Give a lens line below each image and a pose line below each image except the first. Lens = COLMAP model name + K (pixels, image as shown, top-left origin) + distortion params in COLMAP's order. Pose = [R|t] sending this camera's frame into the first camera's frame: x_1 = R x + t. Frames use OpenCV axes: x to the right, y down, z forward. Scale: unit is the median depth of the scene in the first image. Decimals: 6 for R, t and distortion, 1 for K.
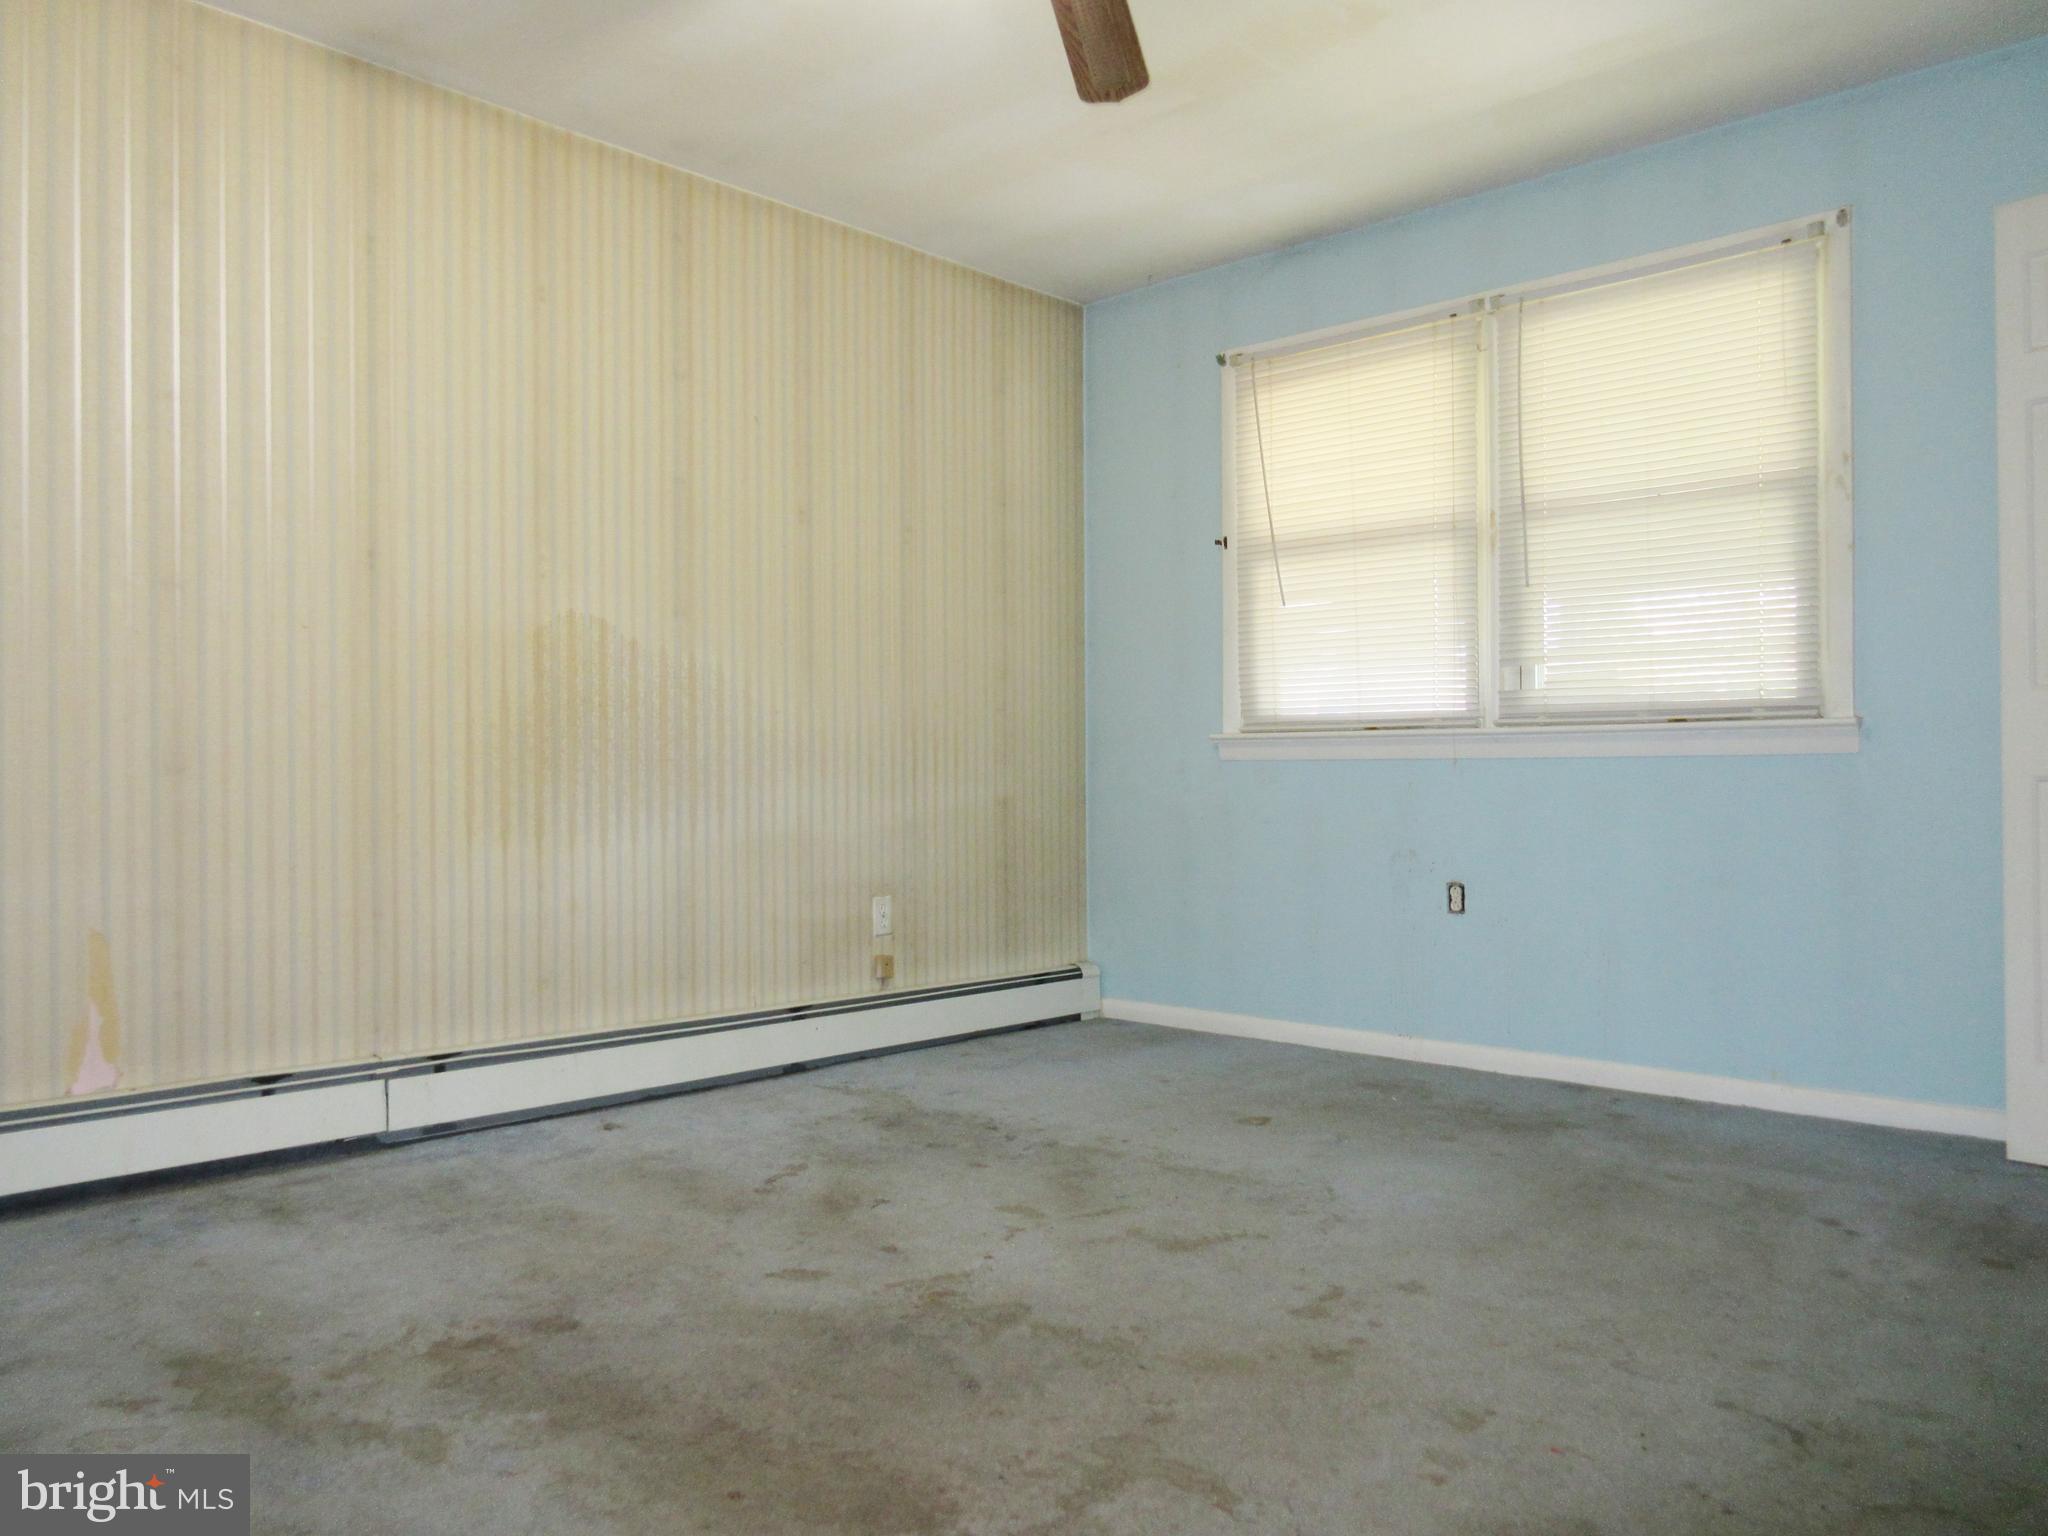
lens RADIAL K [[1541.9, 0, 1025.5], [0, 1541.9, 779.1], [0, 0, 1]] dist [-0.002032, 0.005130]
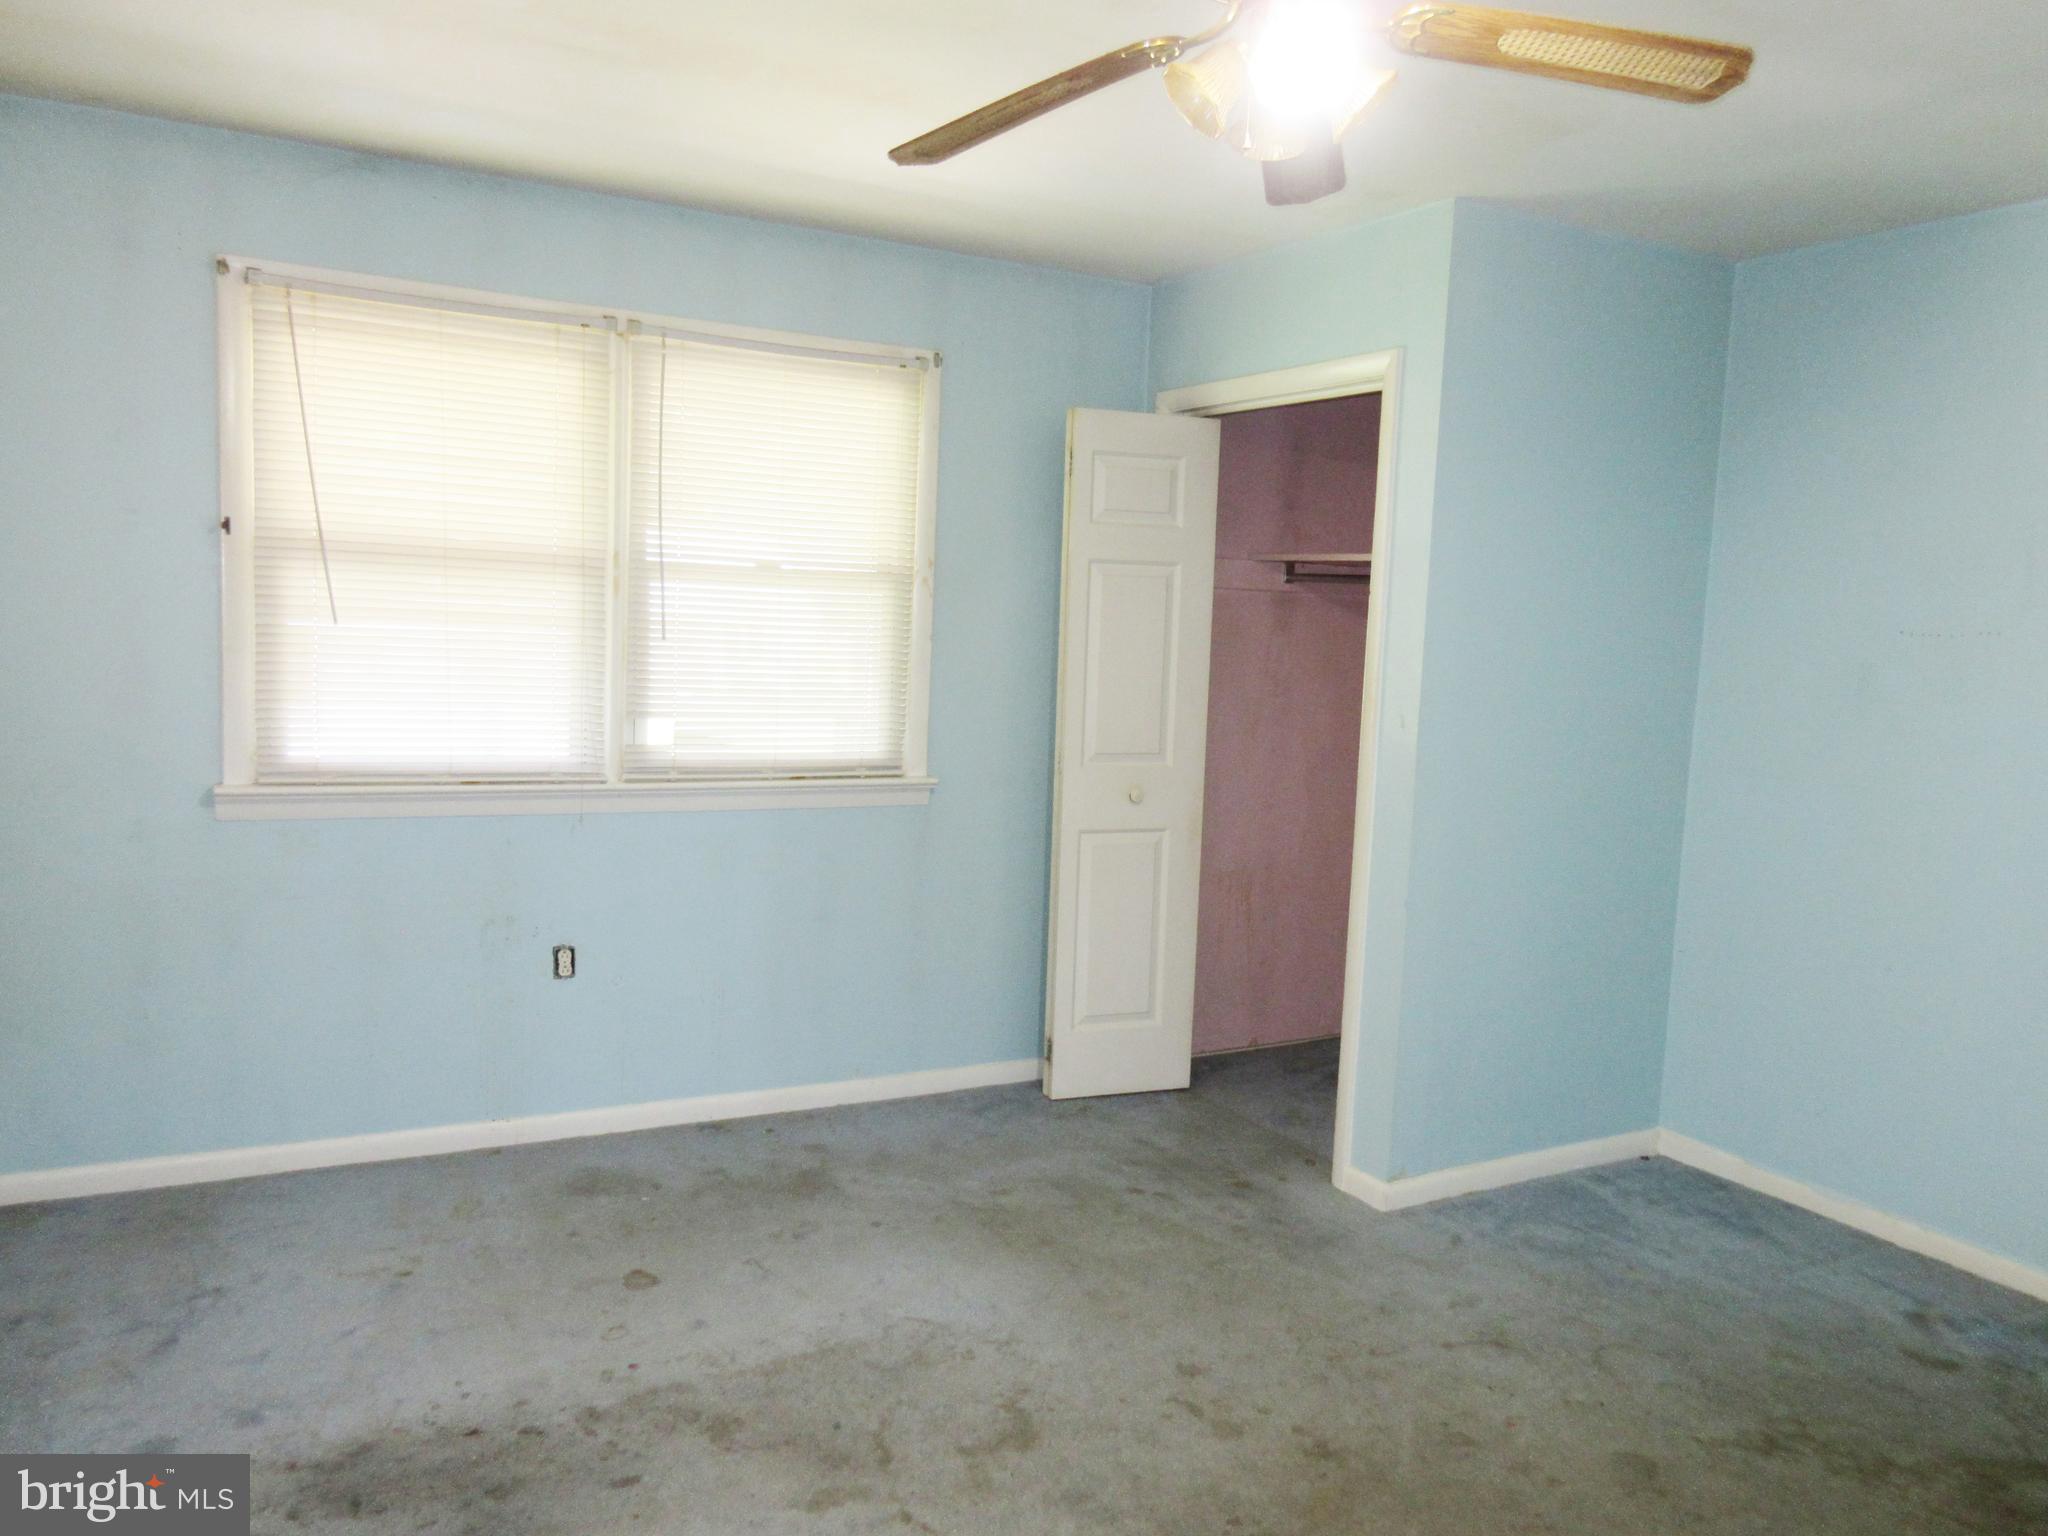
lens RADIAL K [[1513.3, 0, 1017.7], [0, 1513.3, 803.1], [0, 0, 1]] dist [-0.033084, -0.000012]
pose [[0.304816, -0.094789, 0.947683, -0.573783], [-0.041520, 0.992767, 0.112653, -0.154414], [-0.951506, -0.073686, 0.298675, 0.554281]]
